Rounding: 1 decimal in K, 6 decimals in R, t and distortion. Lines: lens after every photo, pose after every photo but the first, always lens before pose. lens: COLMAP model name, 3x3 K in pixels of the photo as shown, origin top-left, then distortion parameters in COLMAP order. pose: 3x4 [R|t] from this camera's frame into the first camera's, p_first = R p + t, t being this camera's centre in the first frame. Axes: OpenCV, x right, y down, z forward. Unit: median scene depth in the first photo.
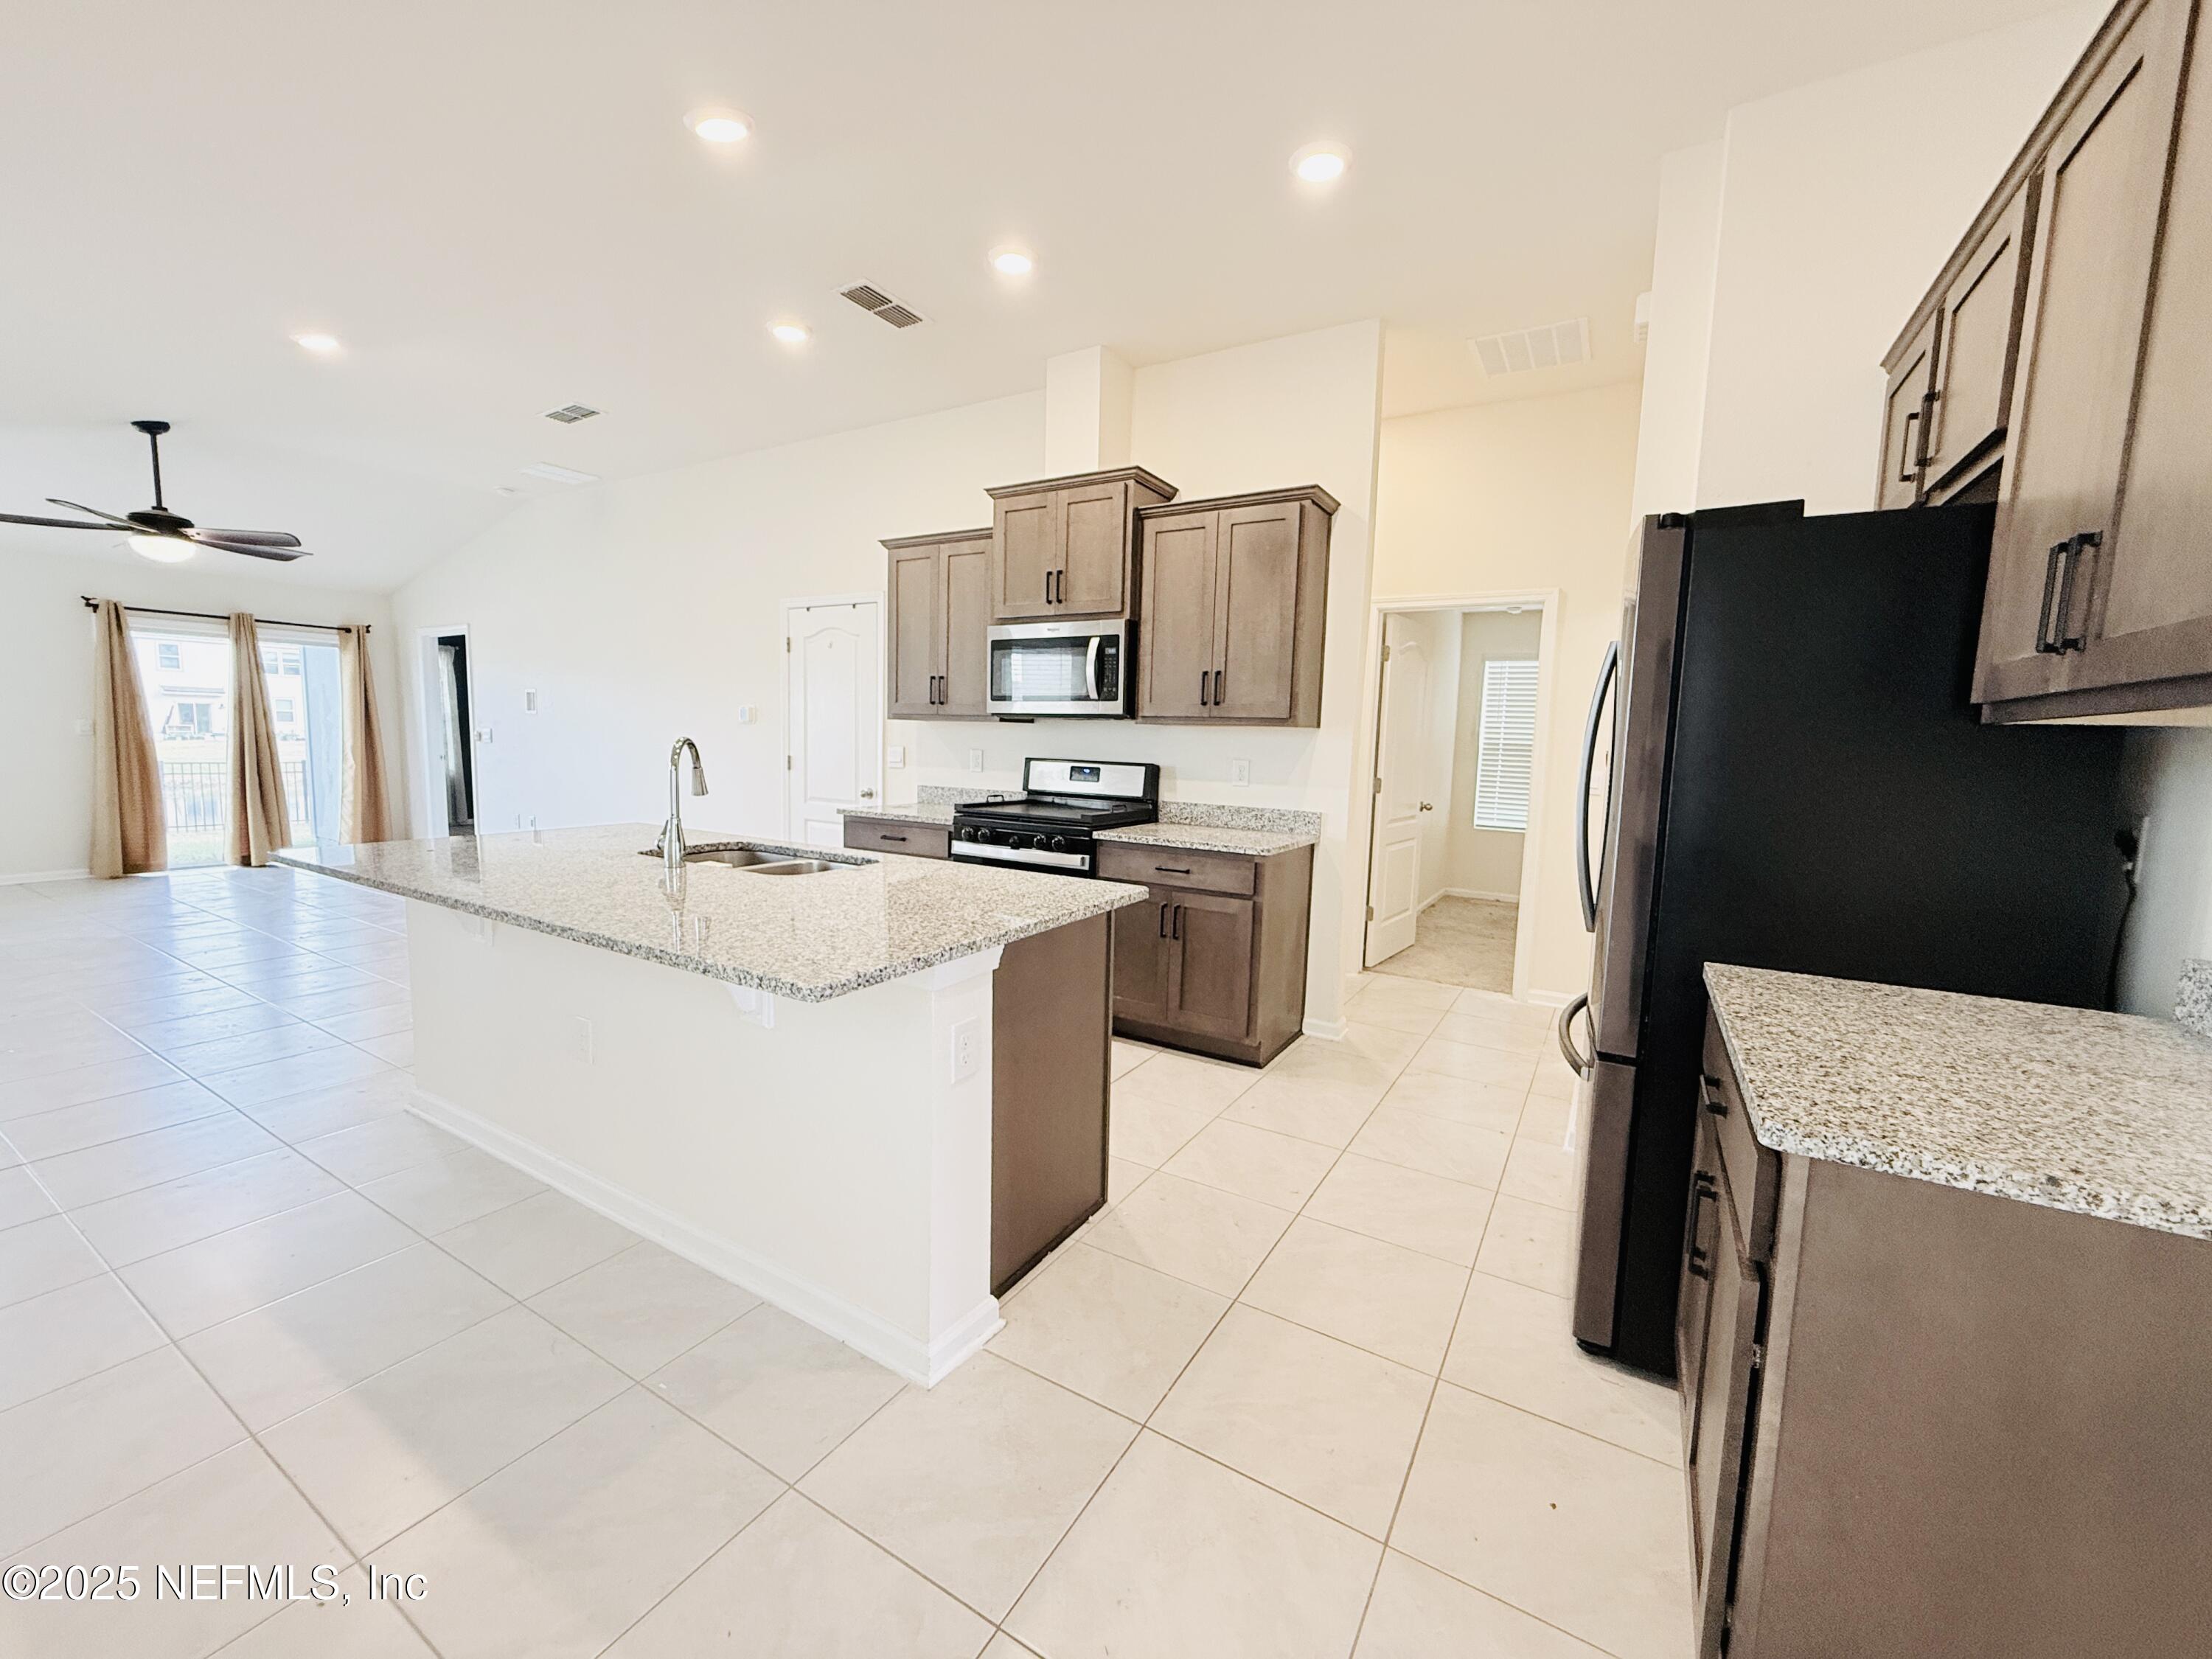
lens RADIAL K [[880.1, 0, 1098.1], [0, 880.1, 833.8], [0, 0, 1]] dist [0.000685, -0.000165]
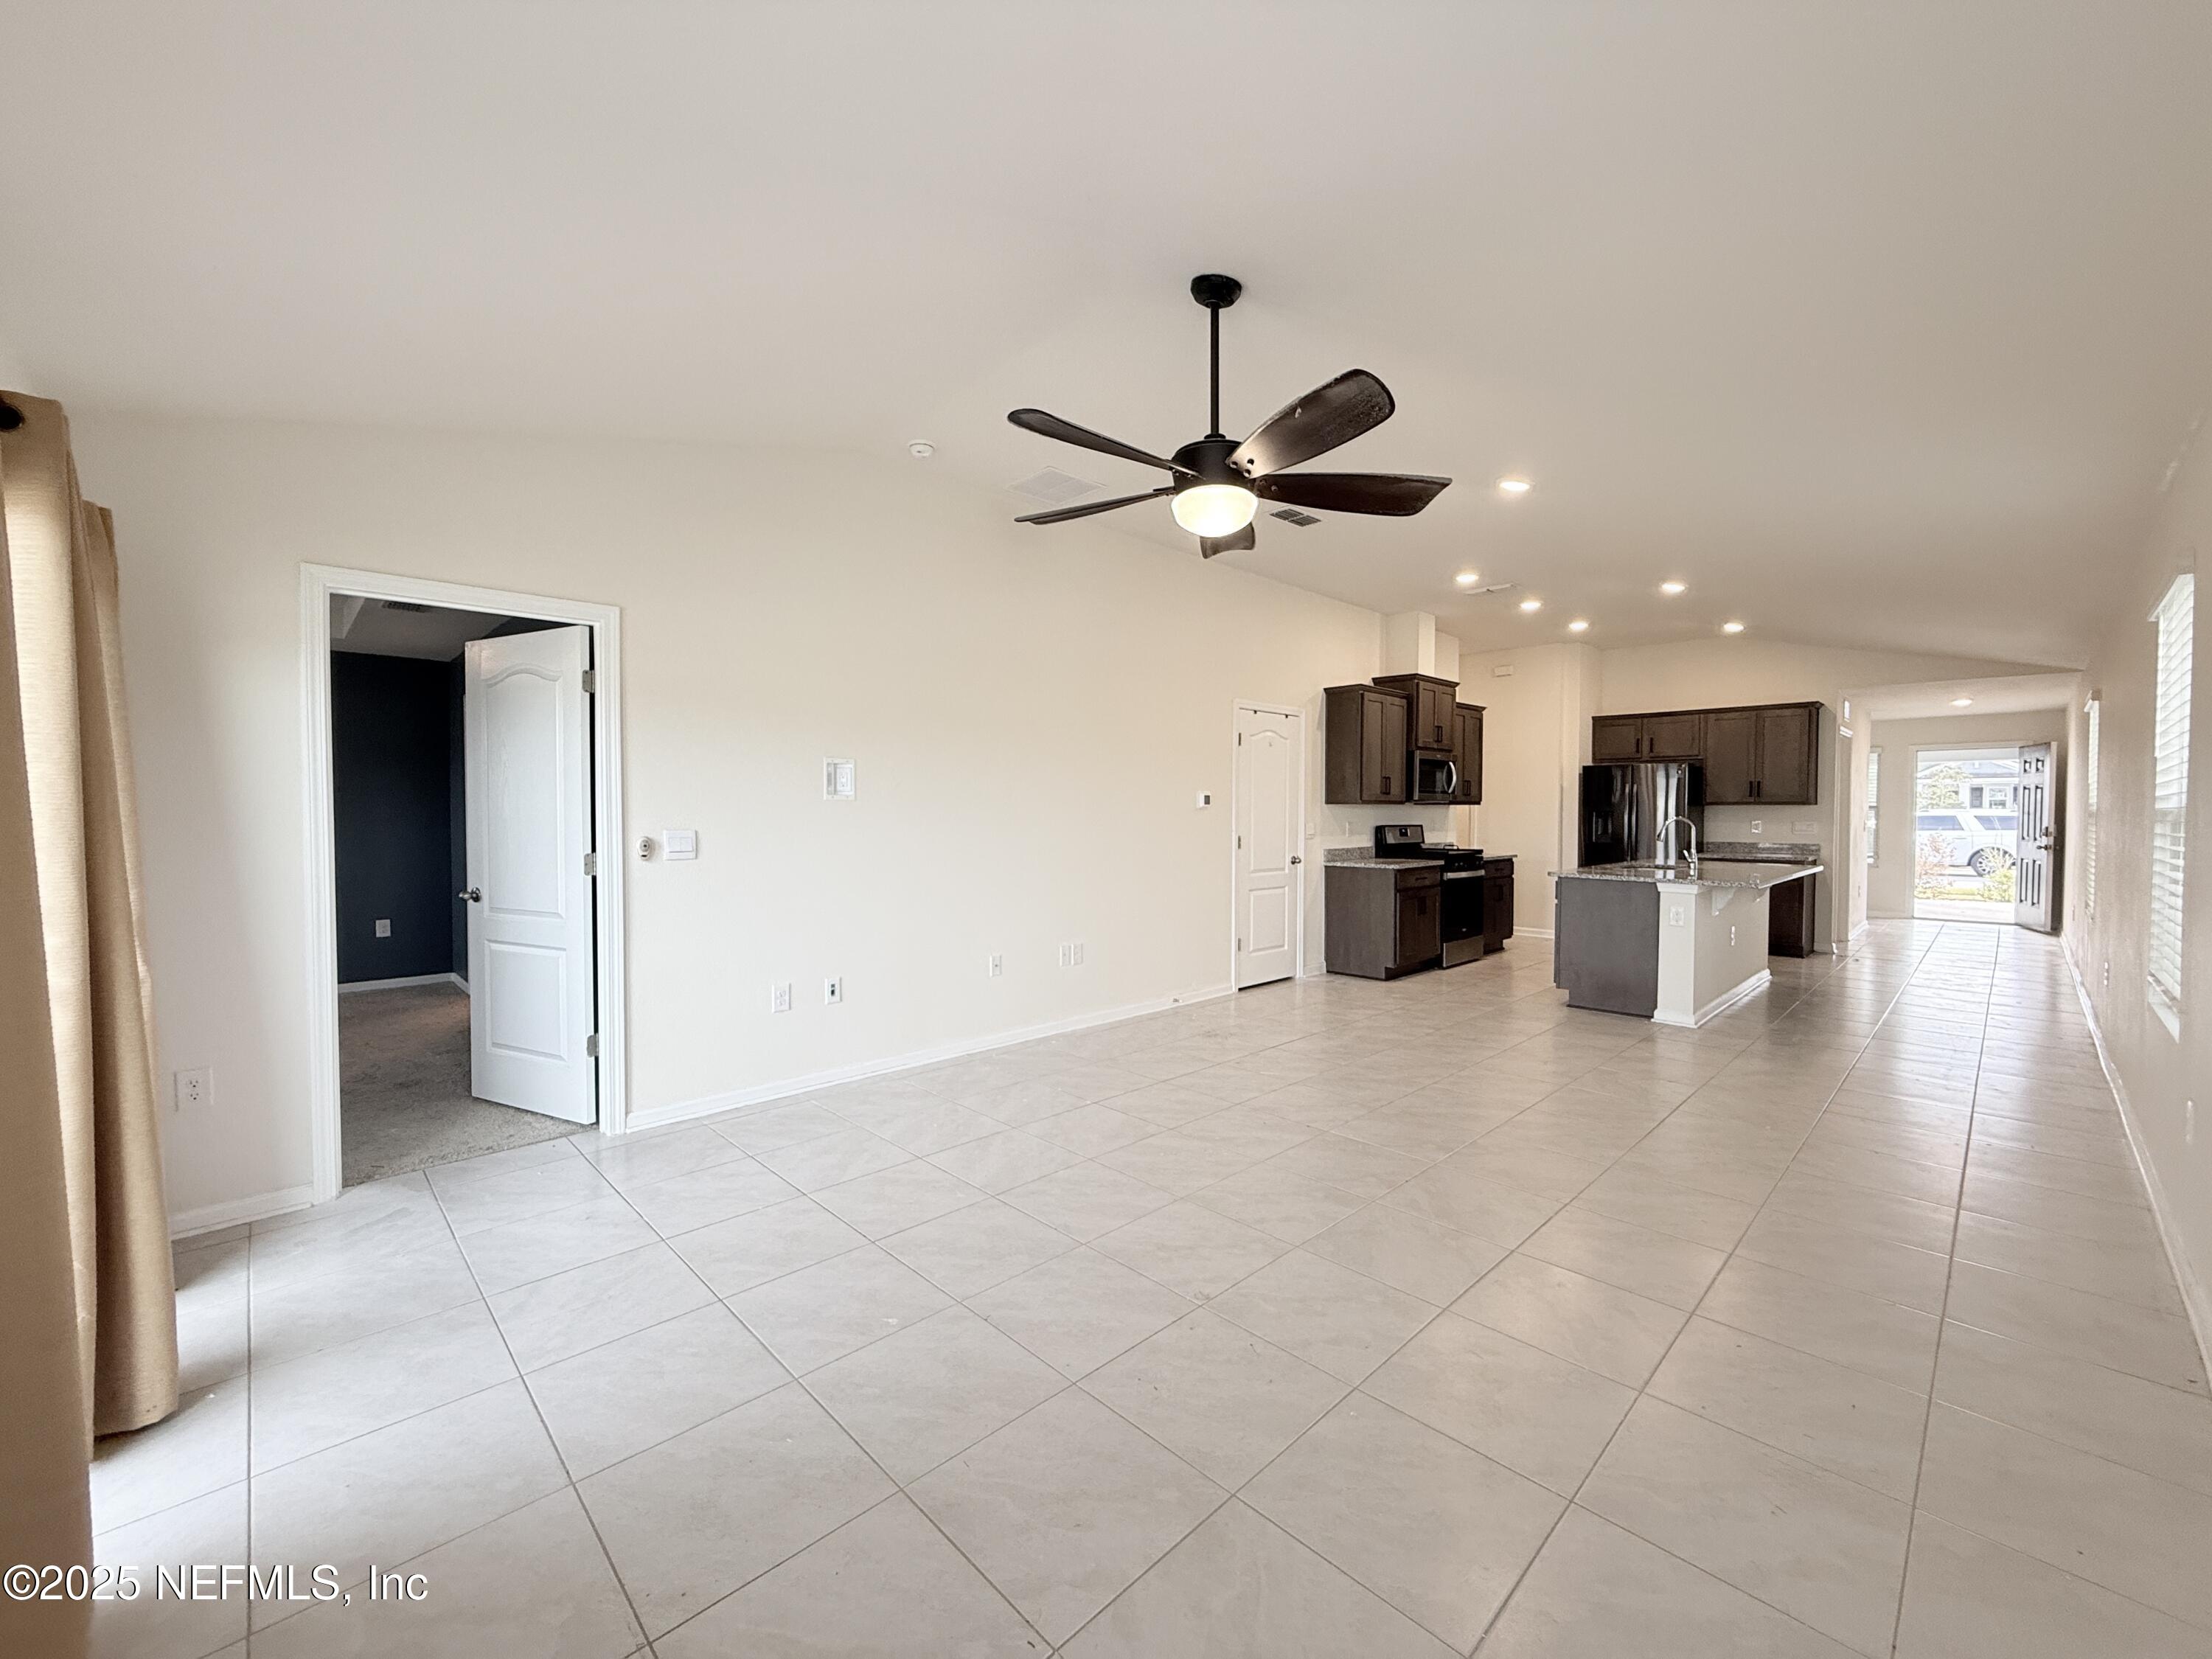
lens RADIAL K [[880.1, 0, 1109.1], [0, 880.1, 828.5], [0, 0, 1]] dist [0.000685, -0.000165]
pose [[0.250292, -0.045781, 0.967087, -1.826503], [0.113693, 0.993360, 0.017600, -0.169535], [-0.961472, 0.105545, 0.253835, 1.077986]]
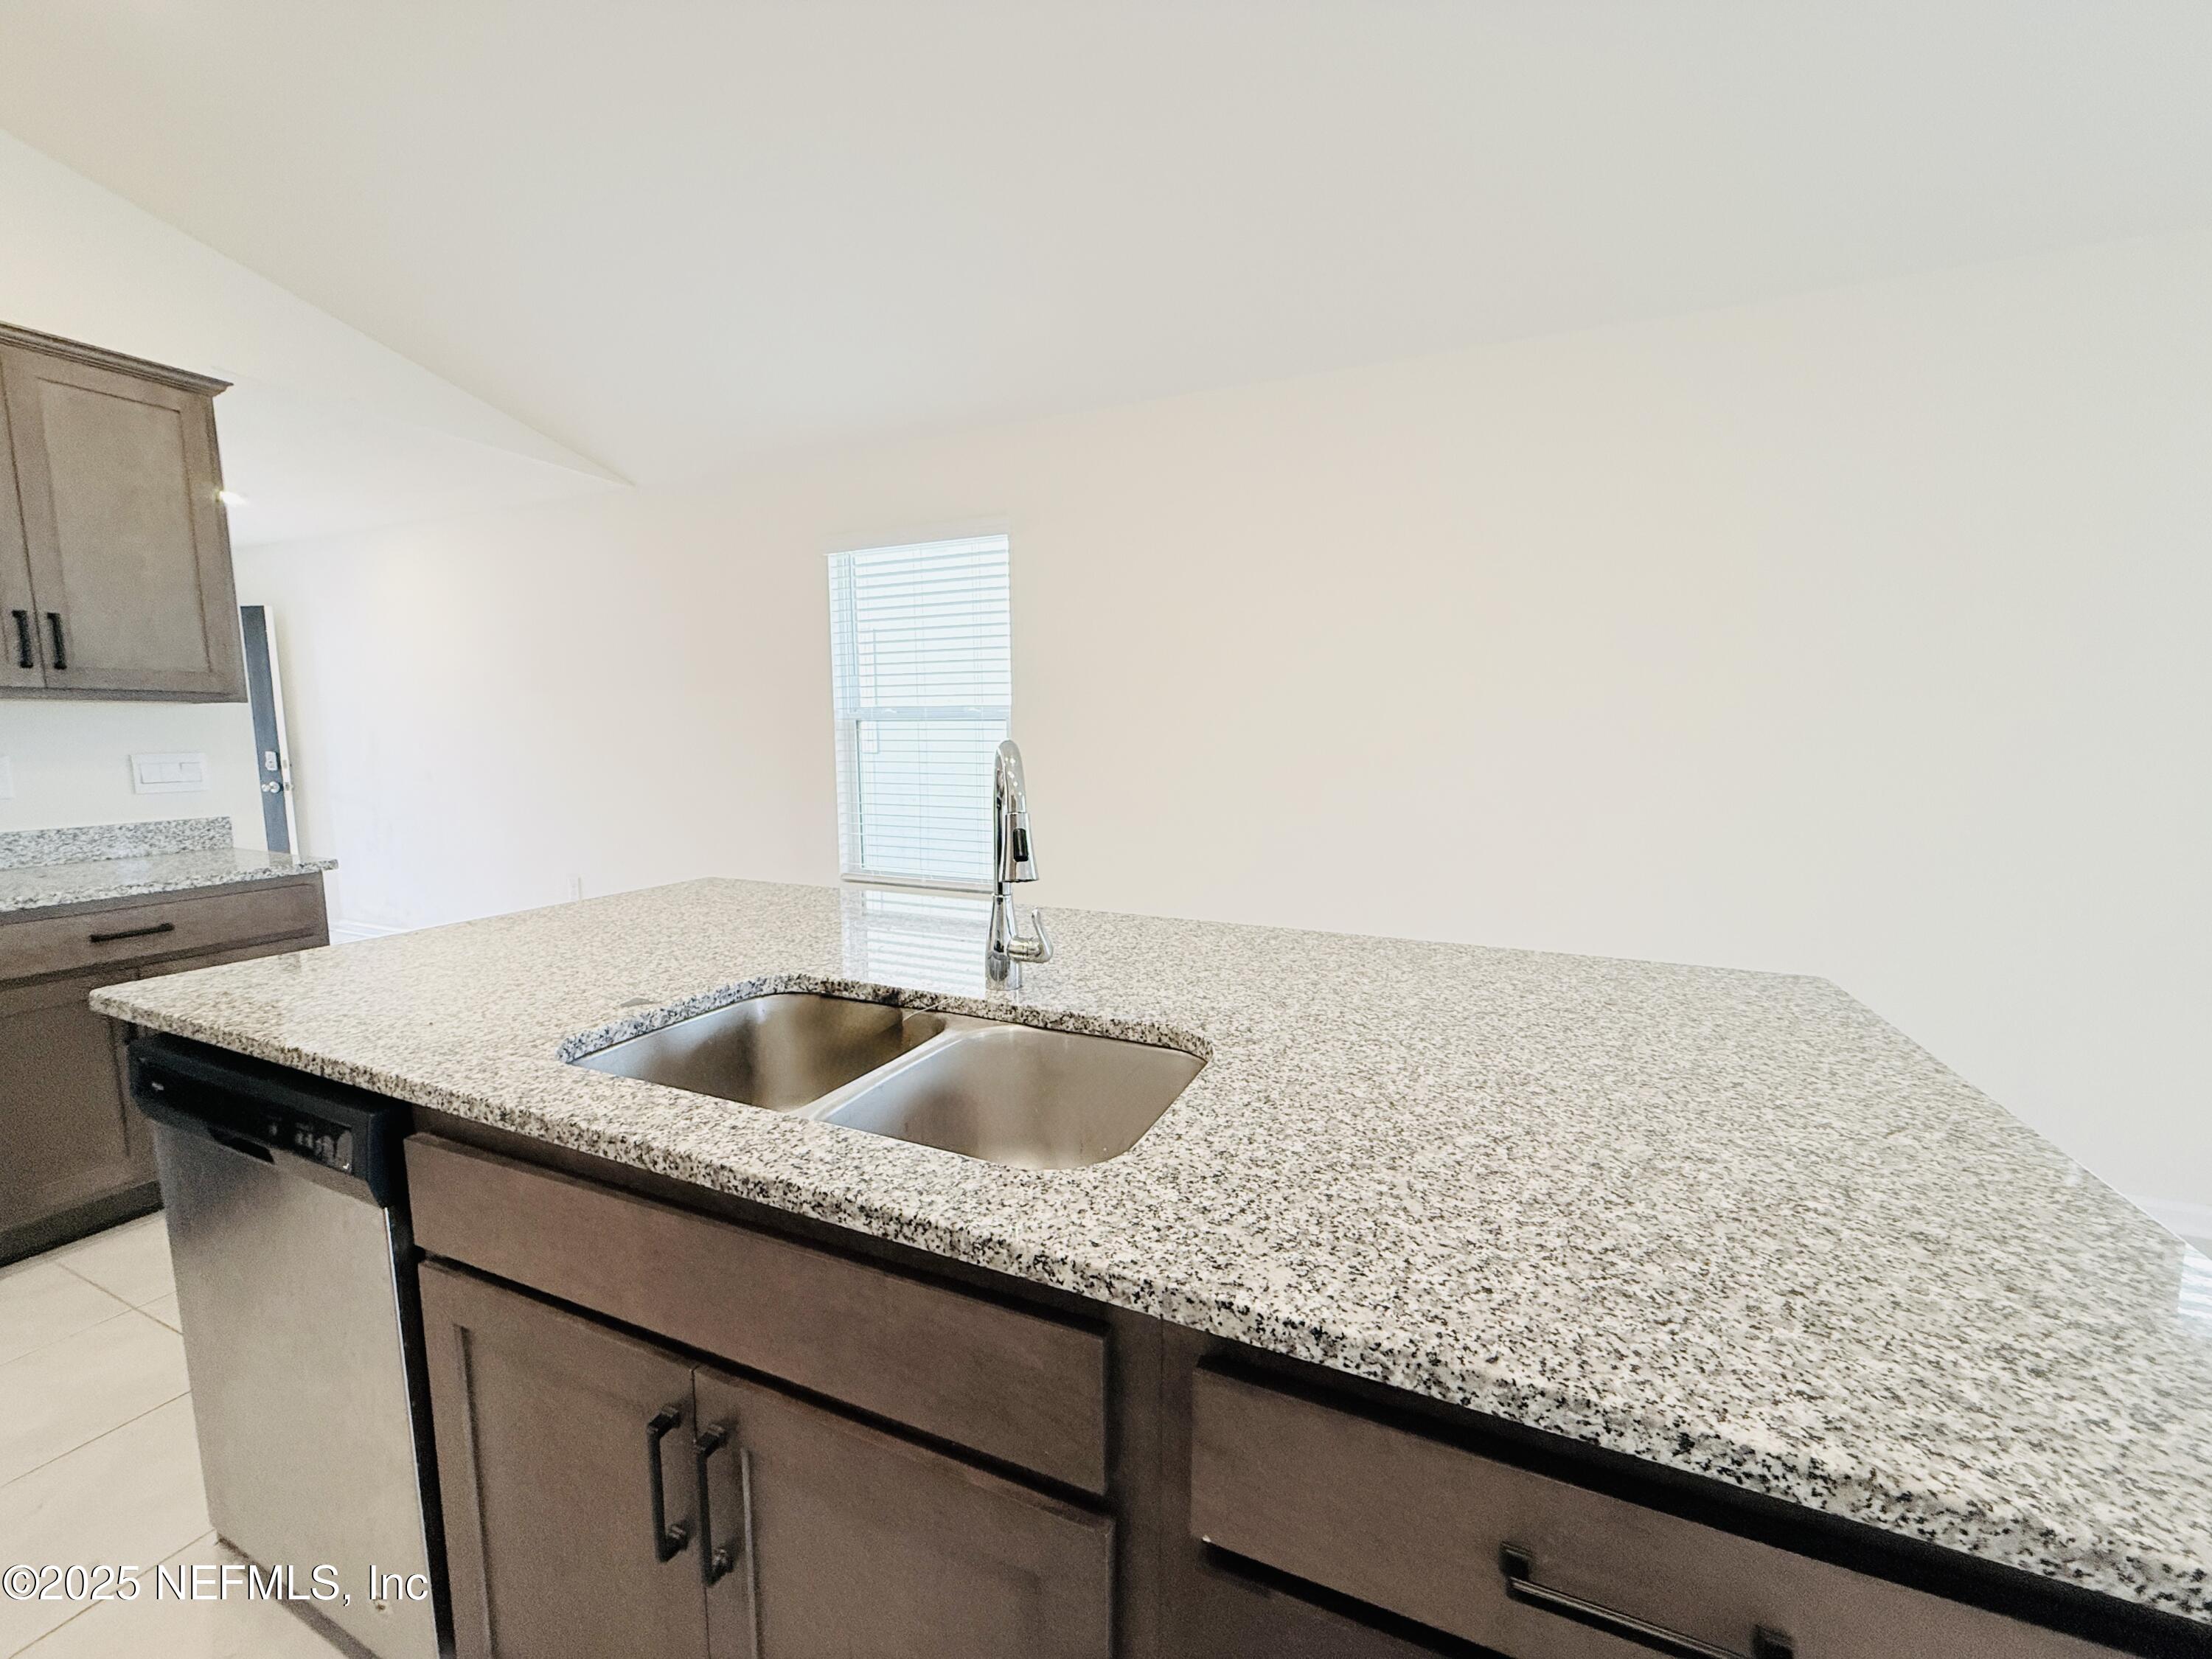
lens RADIAL K [[880.1, 0, 1095.3], [0, 880.1, 828.3], [0, 0, 1]] dist [0.000685, -0.000165]
pose [[-0.992373, -0.007489, -0.123047, -0.265706], [-0.034942, 0.974305, 0.222507, -0.095144], [0.118219, 0.225109, -0.967135, 0.830148]]
